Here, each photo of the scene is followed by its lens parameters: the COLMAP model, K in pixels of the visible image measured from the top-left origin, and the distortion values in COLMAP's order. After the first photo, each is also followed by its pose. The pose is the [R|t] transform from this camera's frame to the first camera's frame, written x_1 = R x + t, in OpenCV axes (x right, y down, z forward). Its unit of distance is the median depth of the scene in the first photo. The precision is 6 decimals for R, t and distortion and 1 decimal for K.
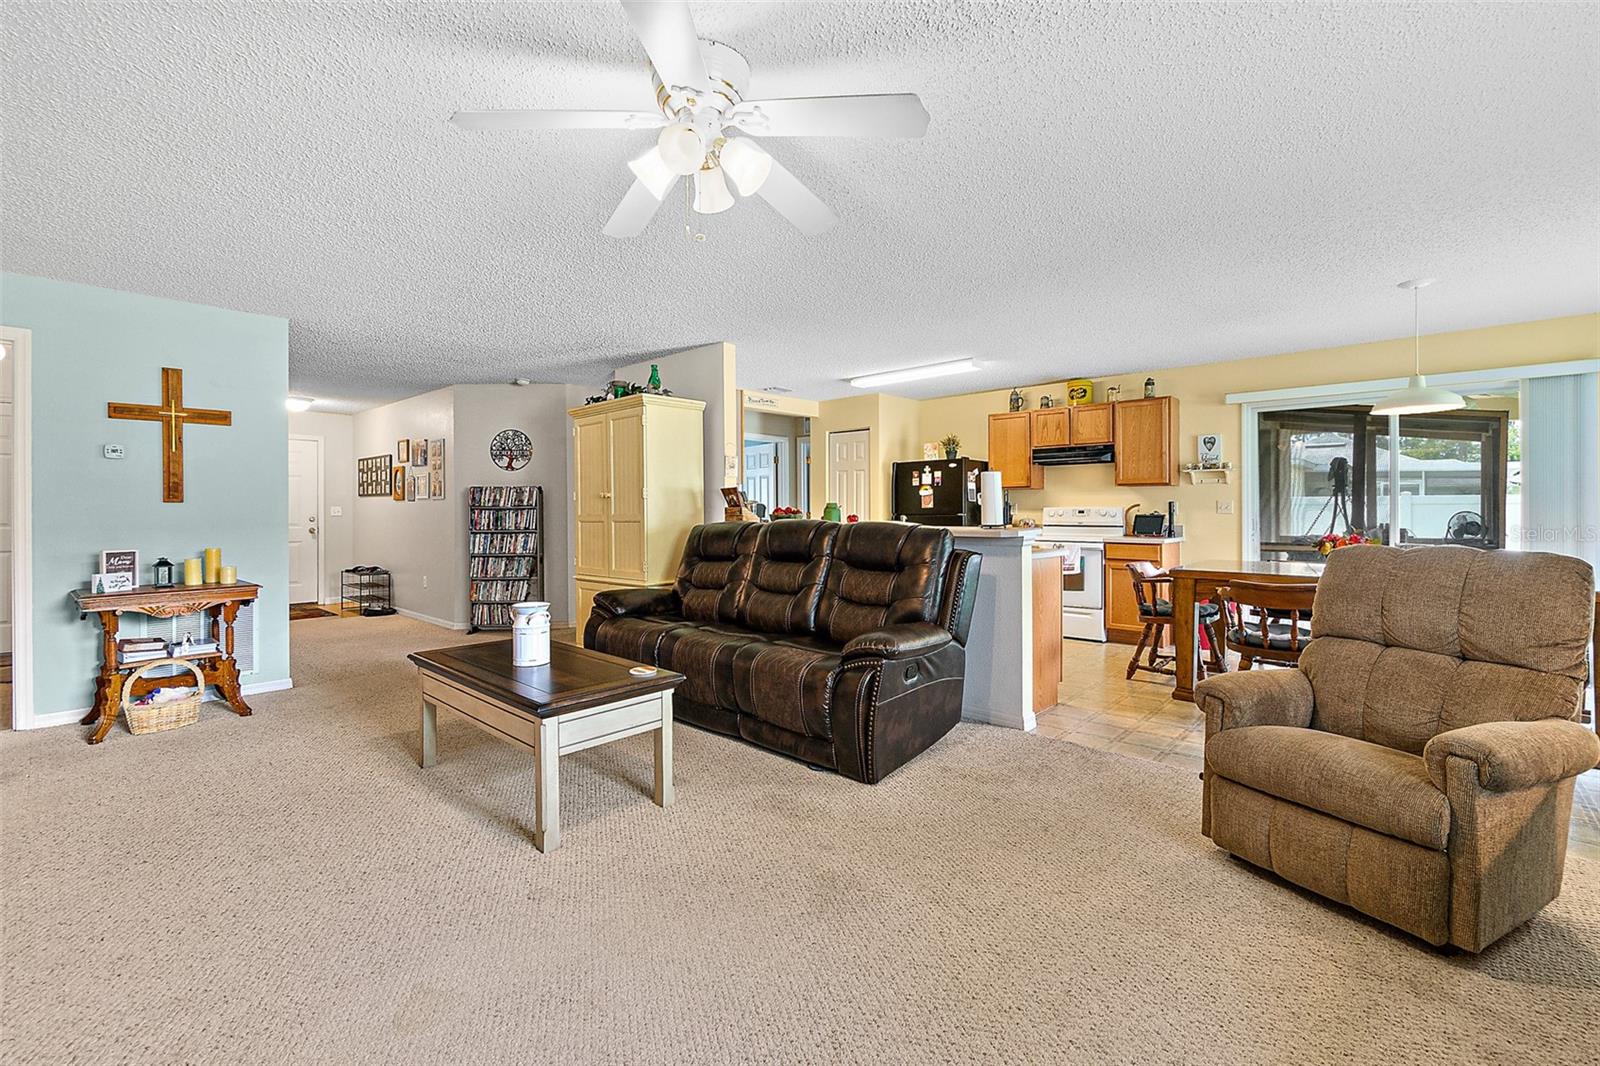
lens RADIAL K [[724.1, 0, 796.9], [0, 724.1, 517.1], [0, 0, 1]] dist [0.000040, 0.000008]
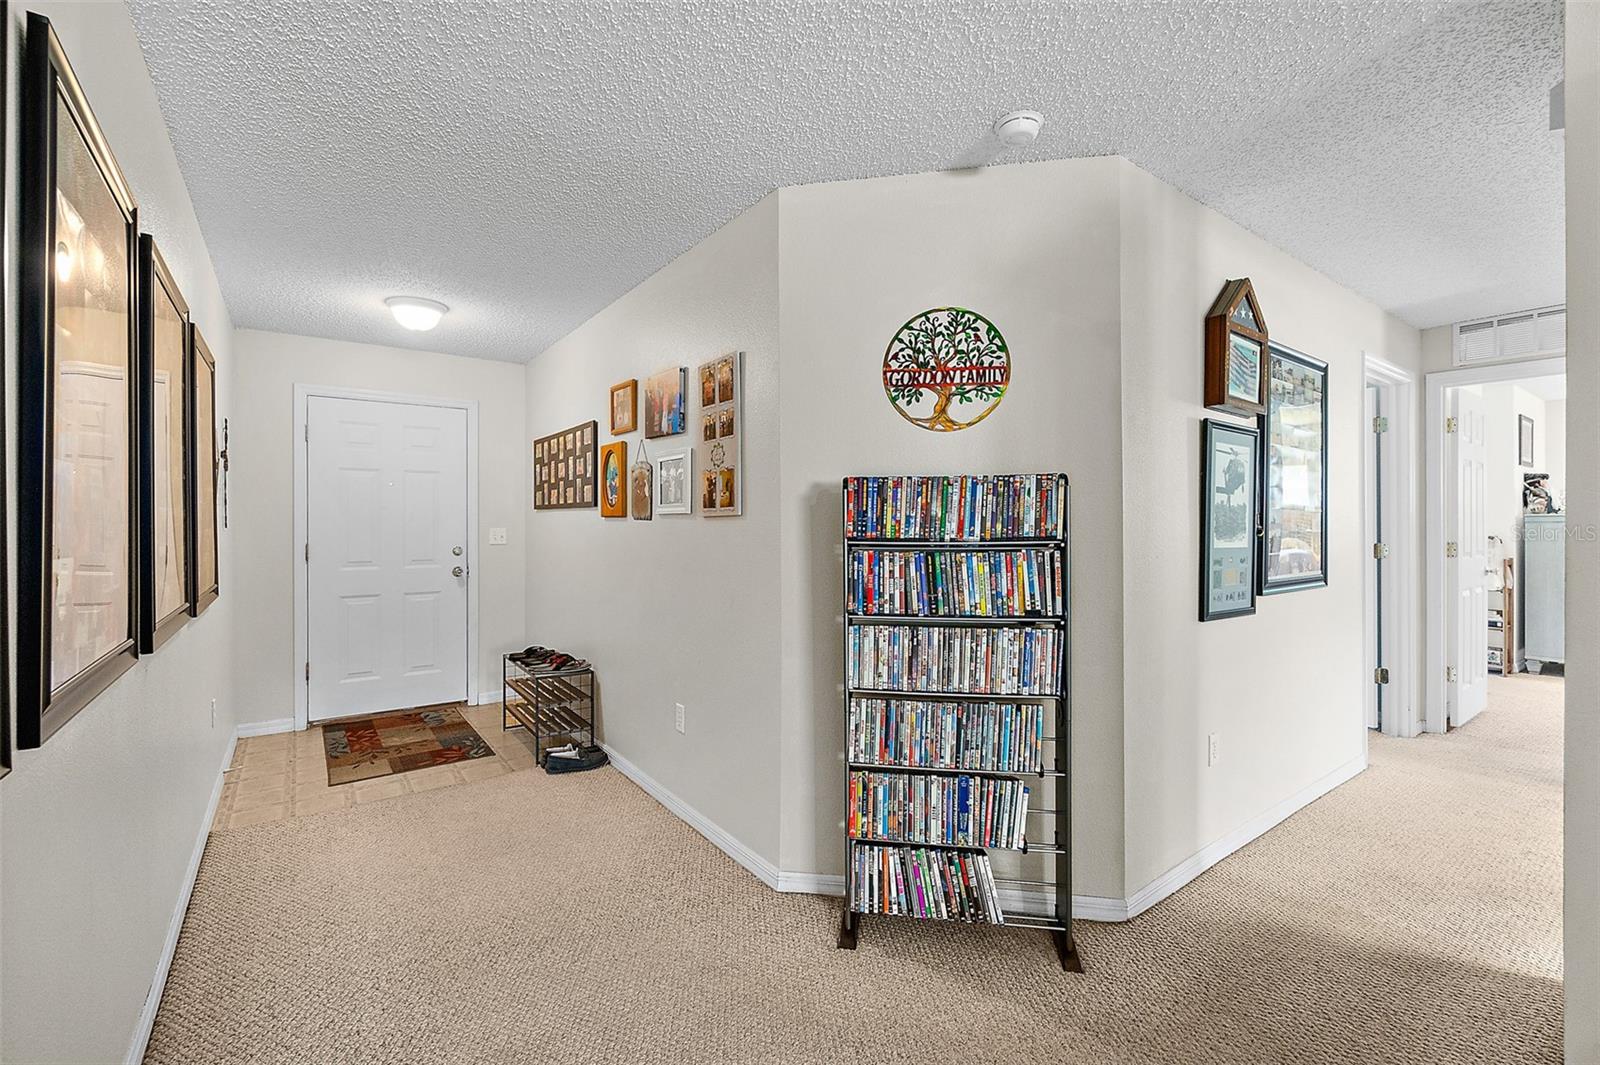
lens RADIAL K [[695.8, 0, 800.0], [0, 695.8, 532.5], [0, 0, 1]] dist [-0.001097, -0.000202]
pose [[0.982675, 0.003756, -0.185300, -0.401551], [-0.002759, 0.999980, 0.005636, -0.018699], [0.185317, -0.005027, 0.982666, 0.672625]]
